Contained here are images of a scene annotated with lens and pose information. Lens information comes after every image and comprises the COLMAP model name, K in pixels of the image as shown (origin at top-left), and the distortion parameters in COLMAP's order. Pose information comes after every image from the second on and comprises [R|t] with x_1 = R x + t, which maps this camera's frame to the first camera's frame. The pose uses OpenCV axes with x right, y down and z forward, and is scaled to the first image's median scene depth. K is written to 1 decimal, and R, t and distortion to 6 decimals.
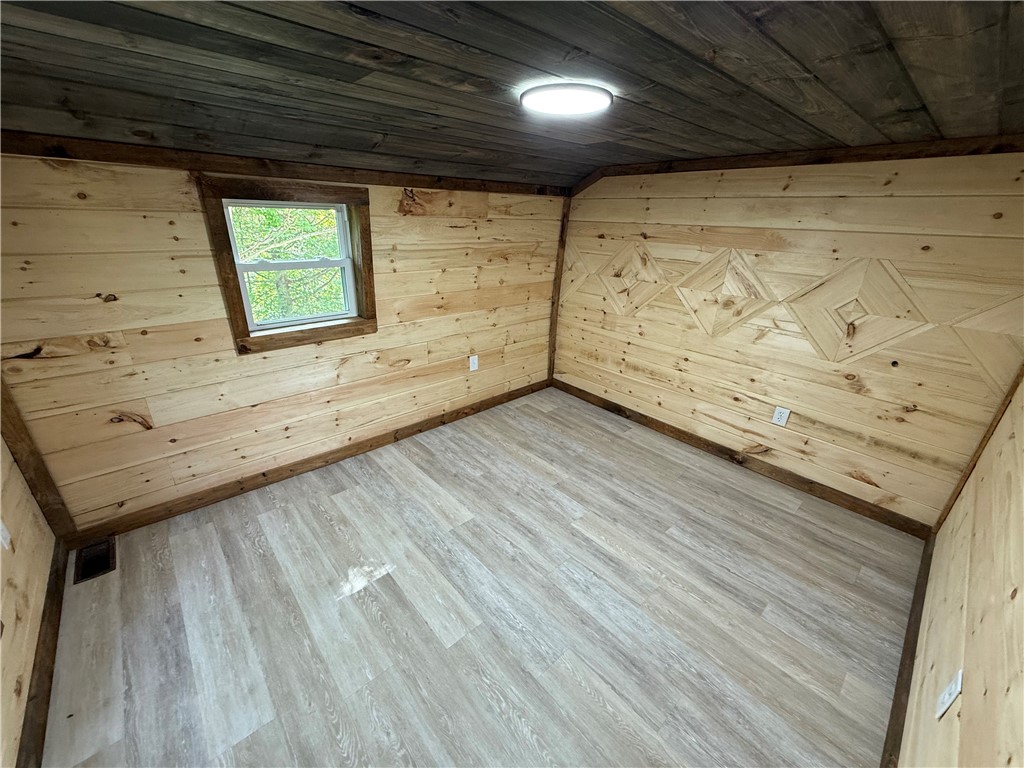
lens RADIAL K [[408.1, 0, 512.5], [0, 408.1, 387.7], [0, 0, 1]] dist [-0.001940, 0.000211]
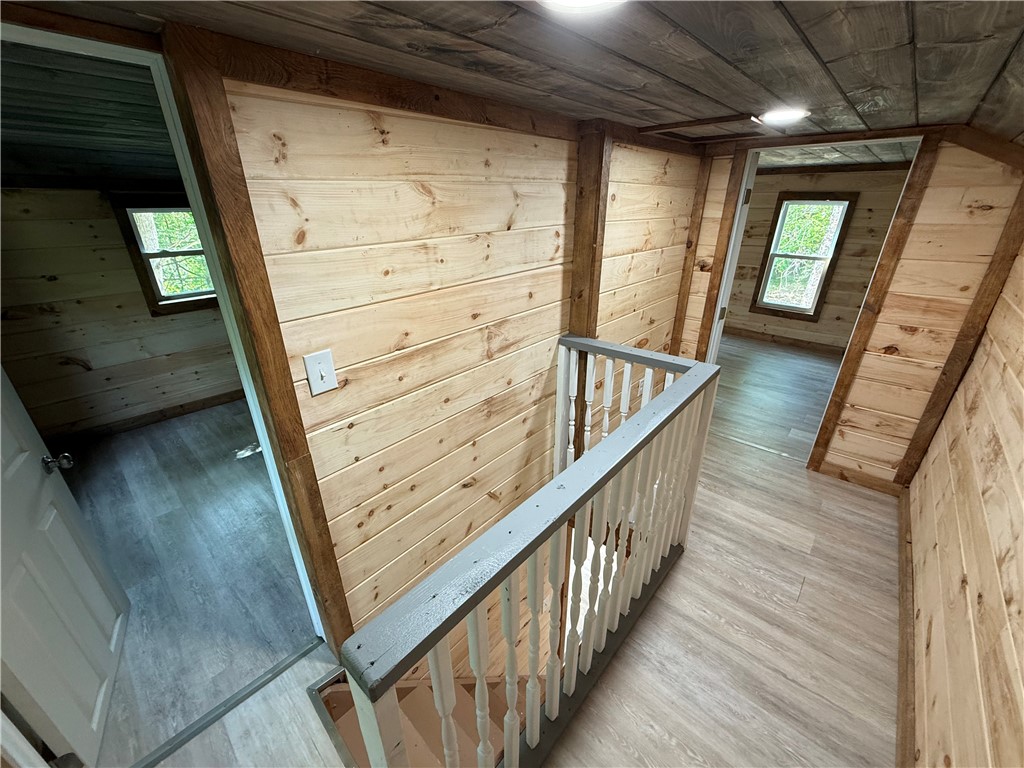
lens RADIAL K [[408.1, 0, 511.6], [0, 408.1, 382.0], [0, 0, 1]] dist [-0.001940, 0.000211]
pose [[0.993726, -0.074032, 0.083832, 0.488345], [0.071856, 0.997002, 0.028694, 0.215698], [-0.085705, -0.022491, 0.996067, -0.585499]]
